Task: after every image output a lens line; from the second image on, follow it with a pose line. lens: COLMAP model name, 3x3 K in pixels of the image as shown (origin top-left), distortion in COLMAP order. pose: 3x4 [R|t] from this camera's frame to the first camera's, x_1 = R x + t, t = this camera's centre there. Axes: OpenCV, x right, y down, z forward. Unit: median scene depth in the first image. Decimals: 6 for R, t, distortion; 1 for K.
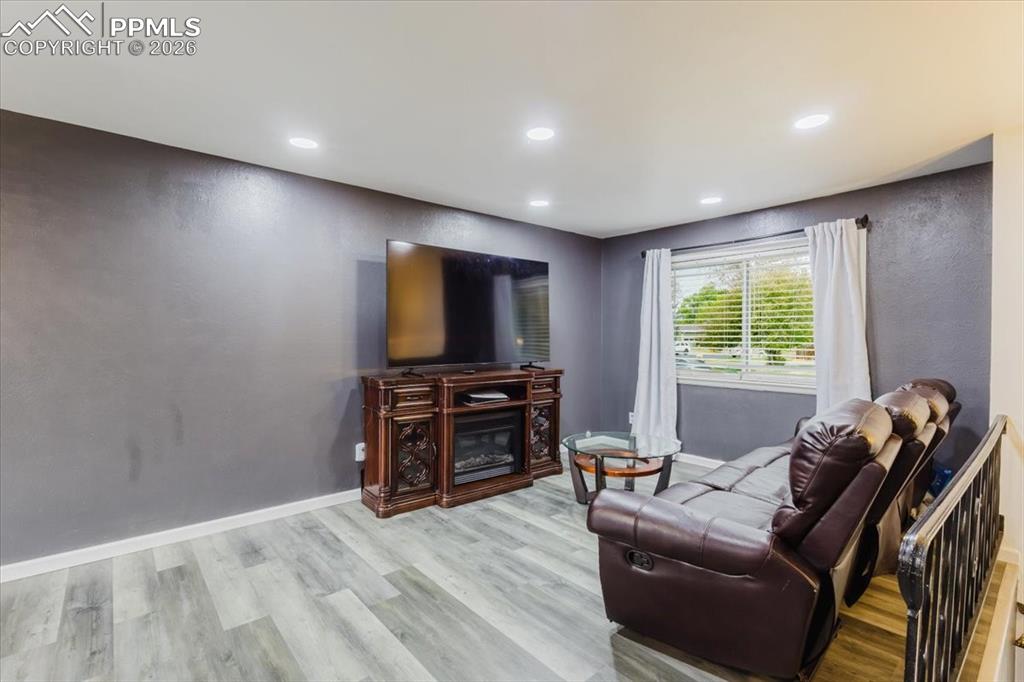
lens RADIAL K [[468.1, 0, 511.2], [0, 468.1, 336.3], [0, 0, 1]] dist [0.001522, 0.000226]
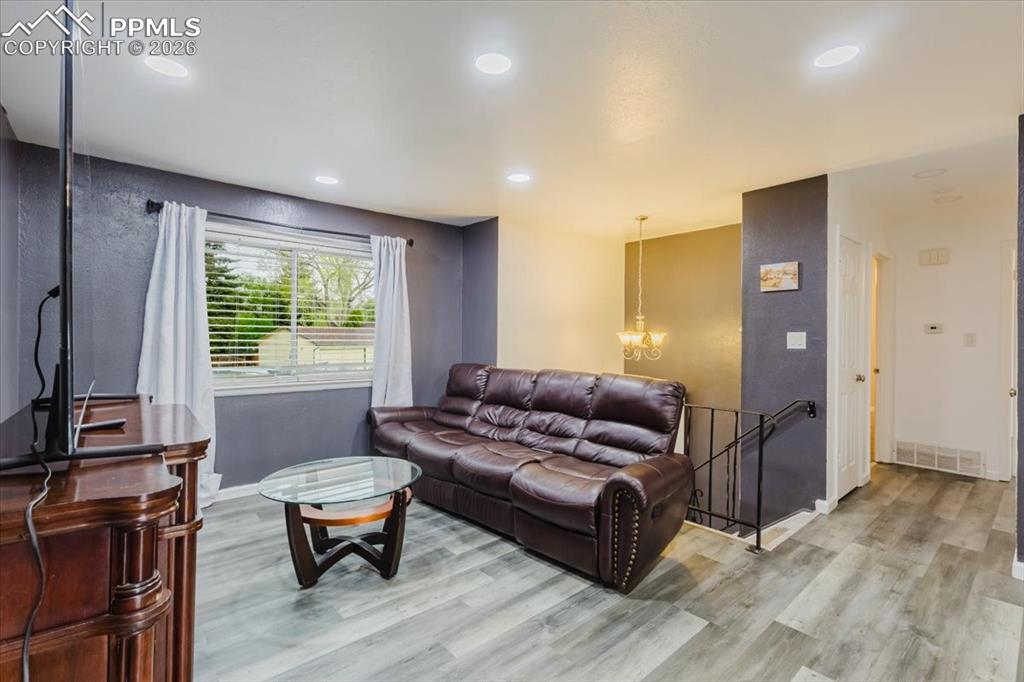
lens RADIAL K [[468.1, 0, 508.5], [0, 468.1, 339.7], [0, 0, 1]] dist [0.001522, 0.000226]
pose [[-0.006355, -0.006207, 0.999961, -0.575454], [-0.005816, 0.999964, 0.006170, 0.004640], [-0.999963, -0.005776, -0.006391, 0.823013]]
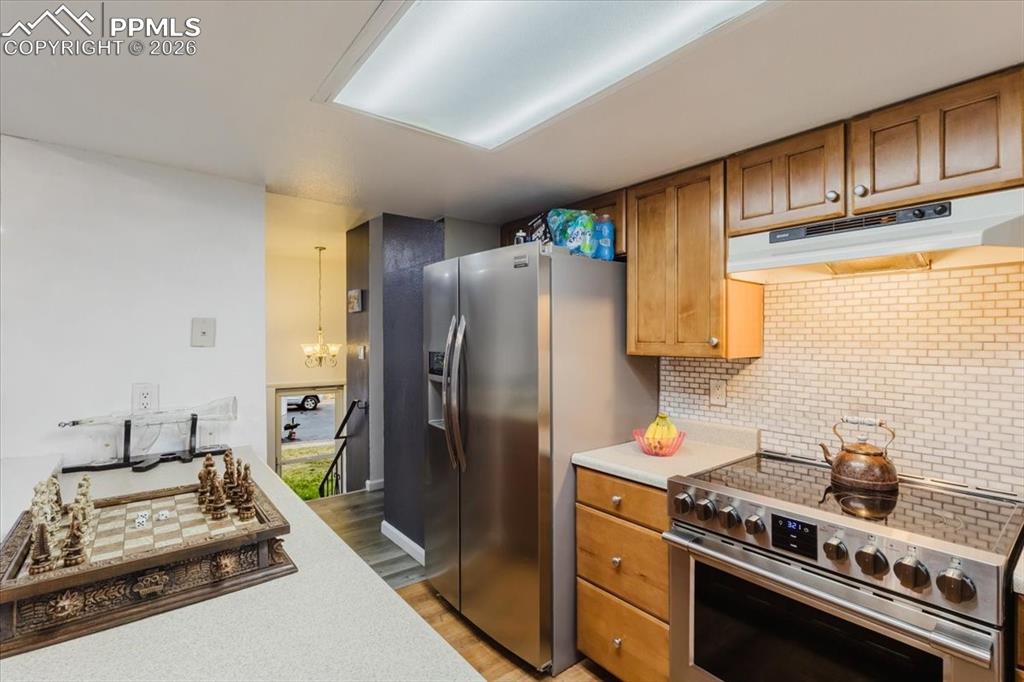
lens RADIAL K [[468.1, 0, 506.4], [0, 468.1, 340.9], [0, 0, 1]] dist [0.001522, 0.000226]
pose [[0.035402, -0.005367, 0.999359, -0.834502], [-0.001878, 0.999983, 0.005437, -0.031431], [-0.999371, -0.002069, 0.035392, -0.338563]]
